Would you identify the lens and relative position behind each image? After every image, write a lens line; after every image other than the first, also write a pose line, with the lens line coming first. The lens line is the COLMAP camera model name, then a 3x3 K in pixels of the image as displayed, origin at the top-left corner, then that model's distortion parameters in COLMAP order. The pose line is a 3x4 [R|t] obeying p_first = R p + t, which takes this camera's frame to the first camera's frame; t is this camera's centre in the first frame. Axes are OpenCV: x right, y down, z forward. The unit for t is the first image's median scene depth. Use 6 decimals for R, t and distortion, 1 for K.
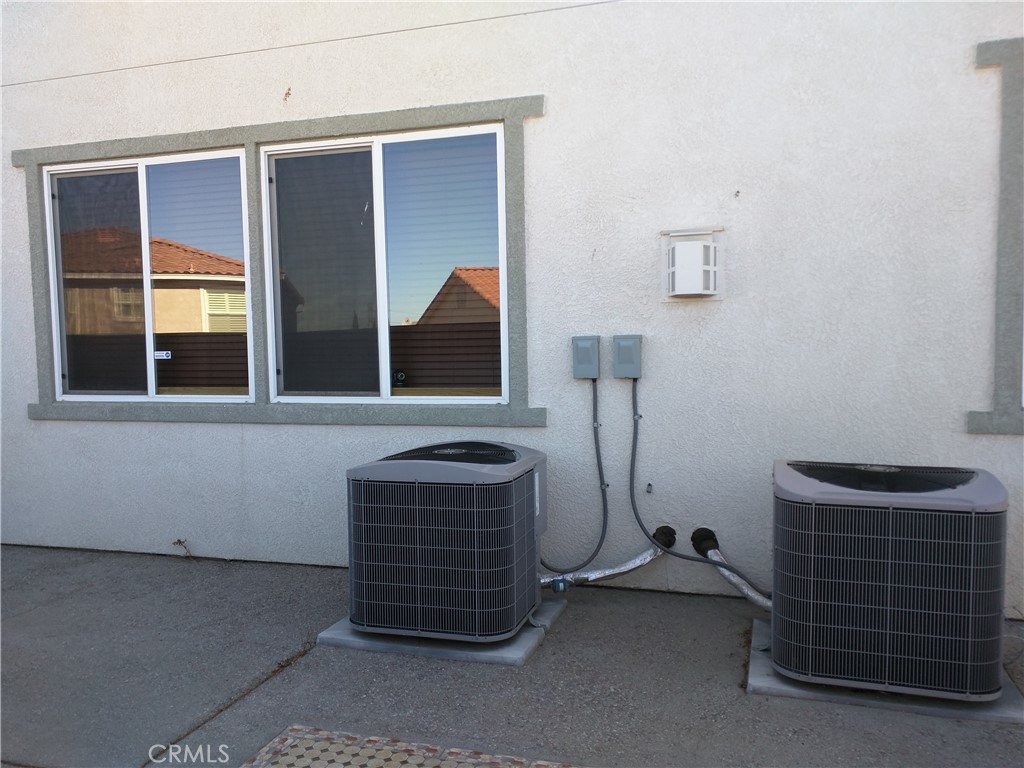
lens RADIAL K [[761.6, 0, 510.5], [0, 761.6, 379.5], [0, 0, 1]] dist [0.008891, 0.003714]
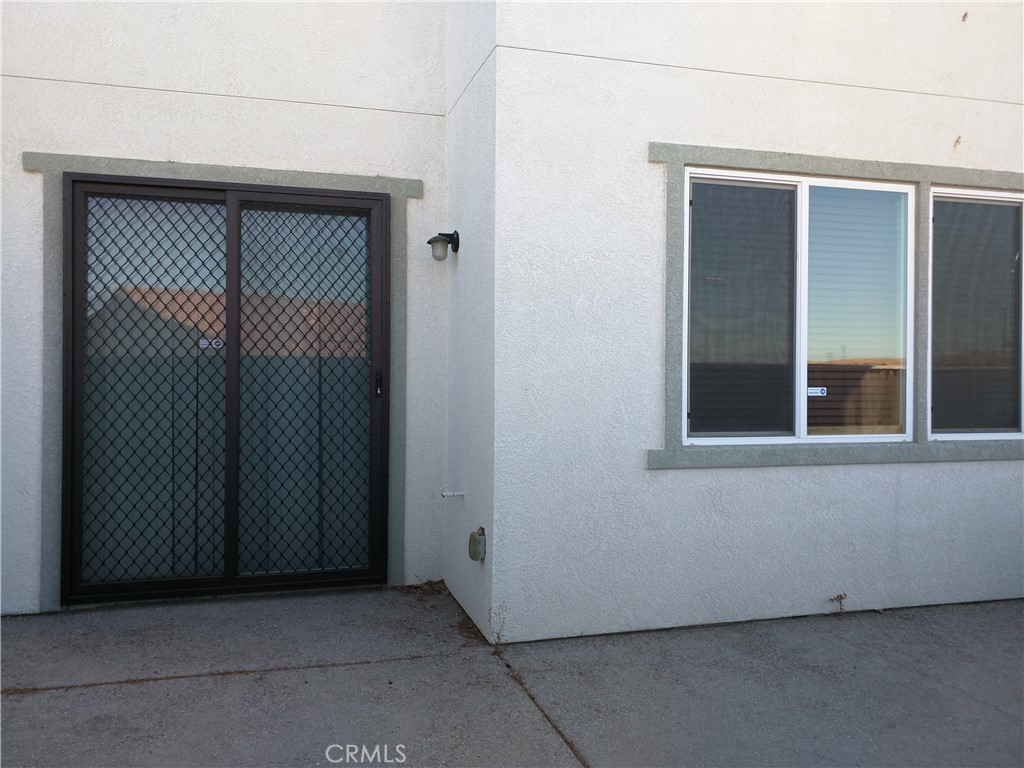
lens RADIAL K [[819.5, 0, 519.7], [0, 819.5, 368.5], [0, 0, 1]] dist [0.064042, -0.059033]
pose [[0.842431, 0.026110, 0.538171, -1.289862], [0.012345, 0.997628, -0.067726, 0.003196], [-0.538662, 0.063699, 0.840110, 0.360112]]
